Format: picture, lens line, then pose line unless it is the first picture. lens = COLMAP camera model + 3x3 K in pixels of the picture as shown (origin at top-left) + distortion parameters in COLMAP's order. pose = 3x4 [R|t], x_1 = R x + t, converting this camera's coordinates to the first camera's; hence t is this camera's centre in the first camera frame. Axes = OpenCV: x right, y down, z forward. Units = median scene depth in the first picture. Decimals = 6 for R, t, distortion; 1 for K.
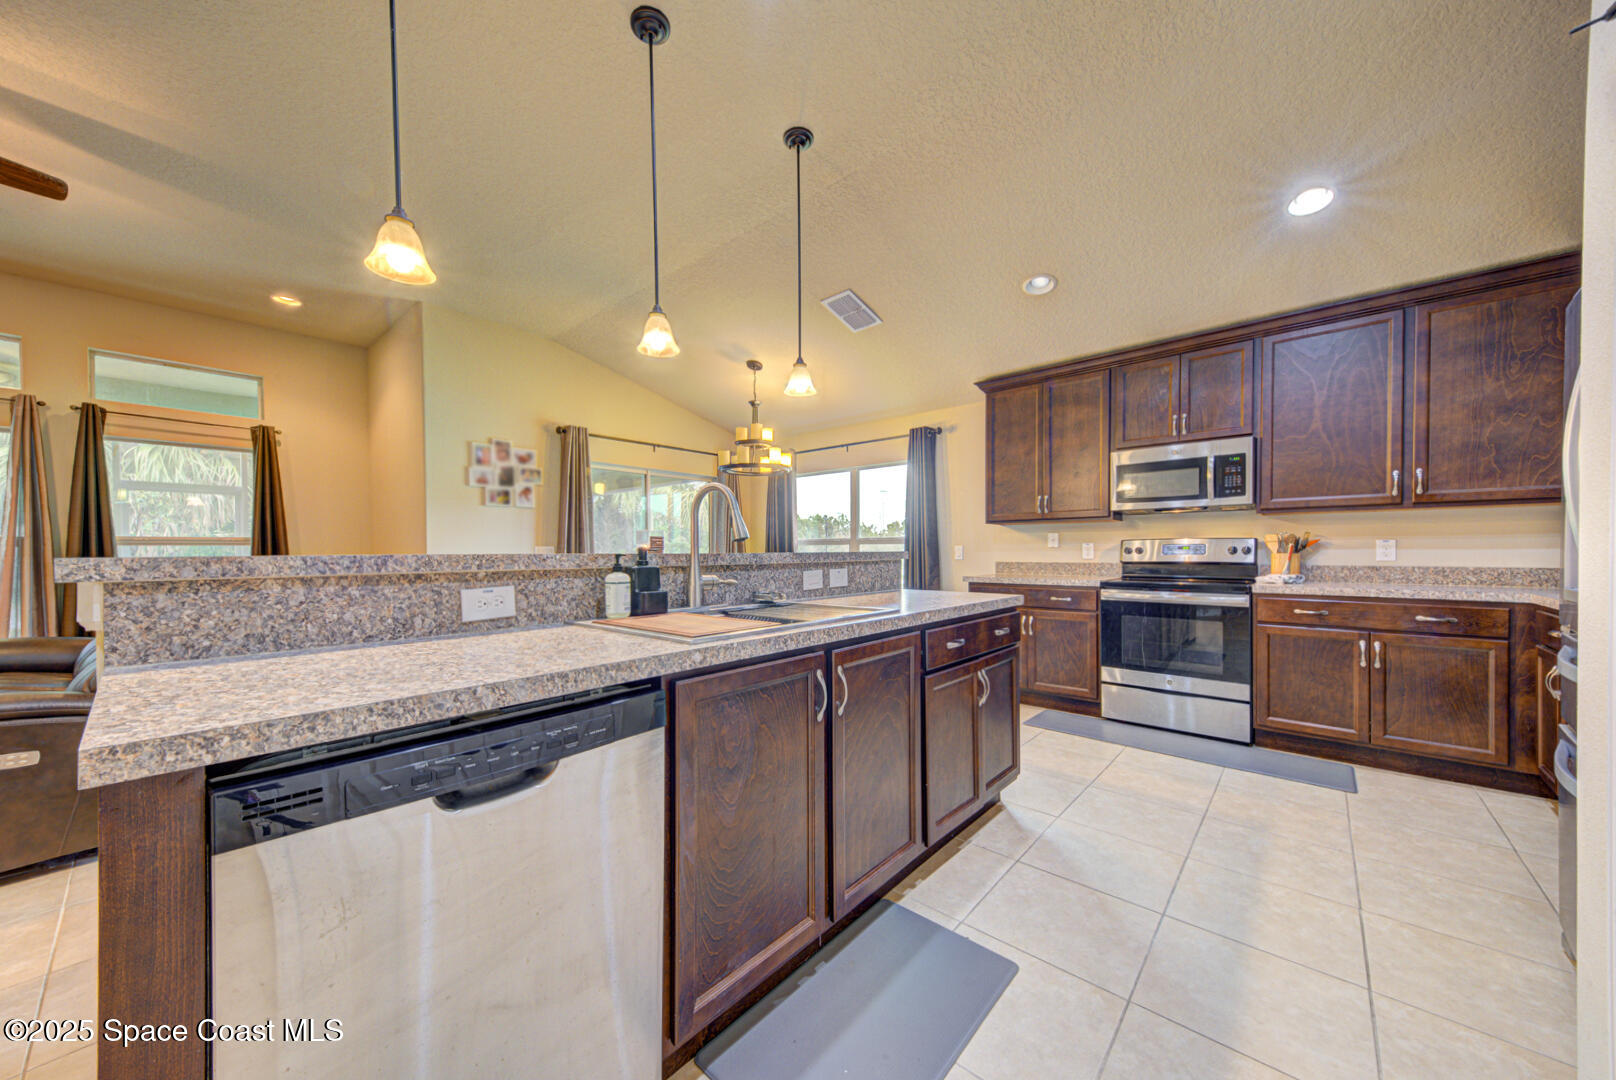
lens RADIAL K [[569.4, 0, 803.8], [0, 569.4, 553.1], [0, 0, 1]] dist [0.023256, -0.001901]
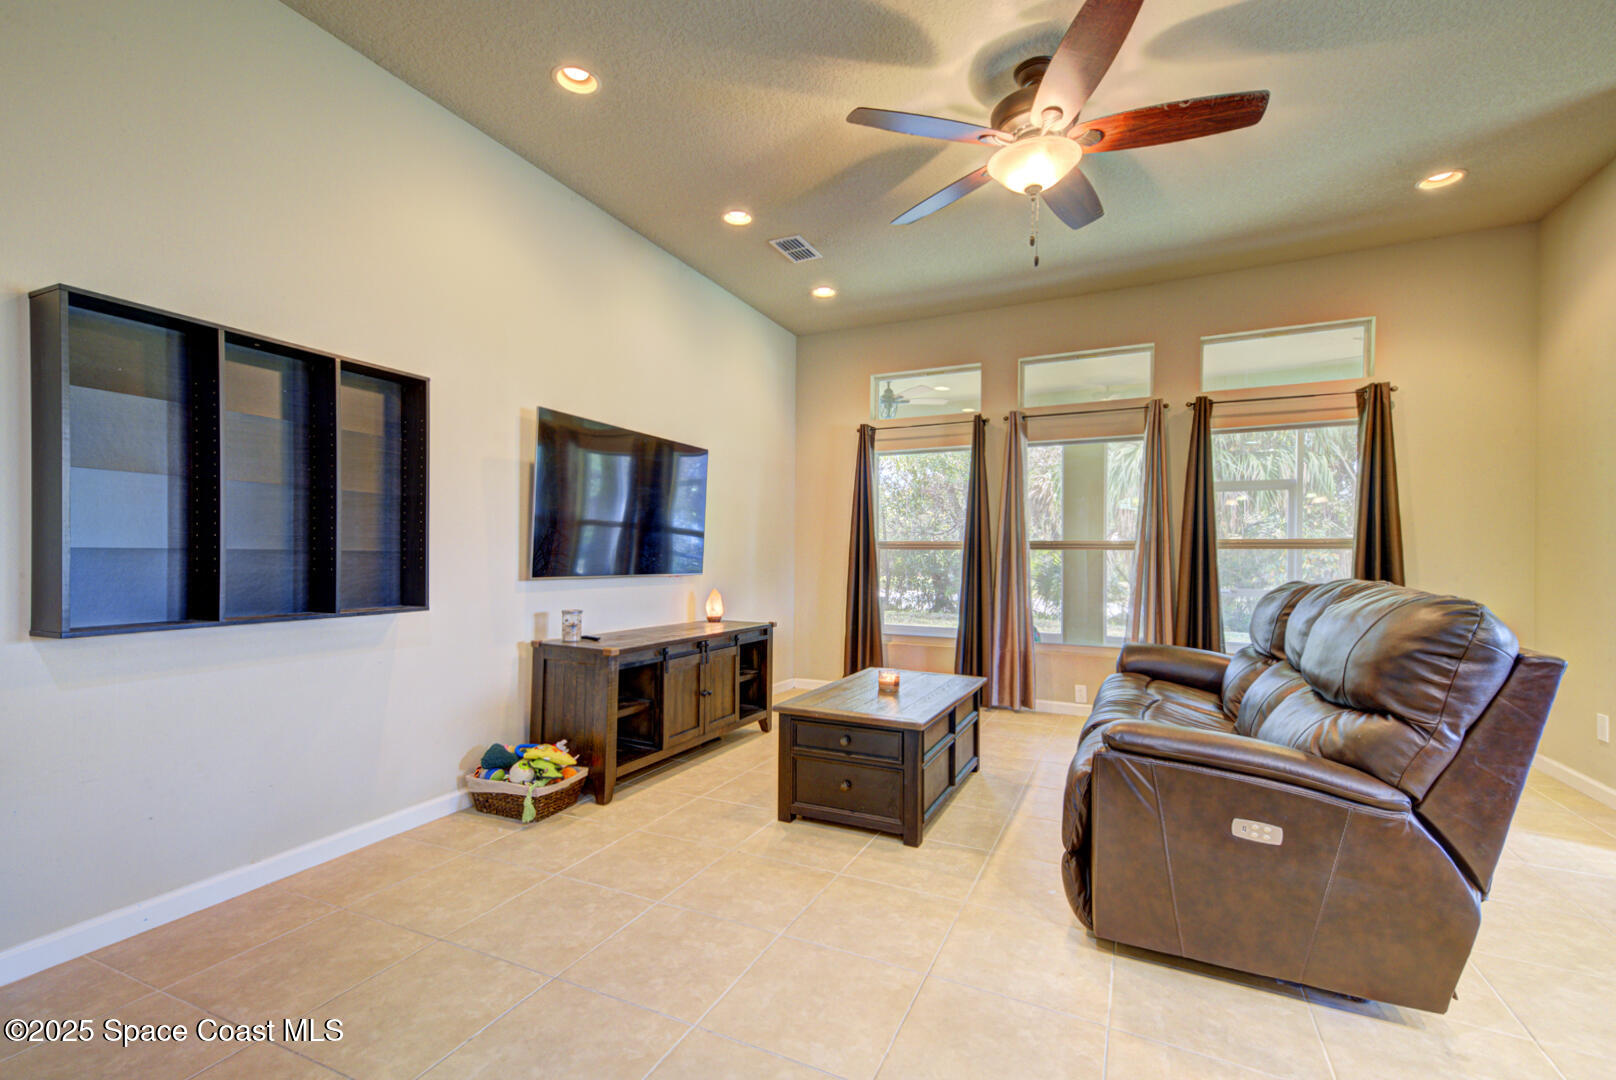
lens RADIAL K [[708.2, 0, 806.5], [0, 708.2, 555.2], [0, 0, 1]] dist [0.044224, -0.000367]
pose [[0.272539, 0.008802, -0.962104, -0.340137], [-0.014031, 0.999888, 0.005173, -0.000185], [0.962042, 0.012090, 0.272632, 0.103855]]
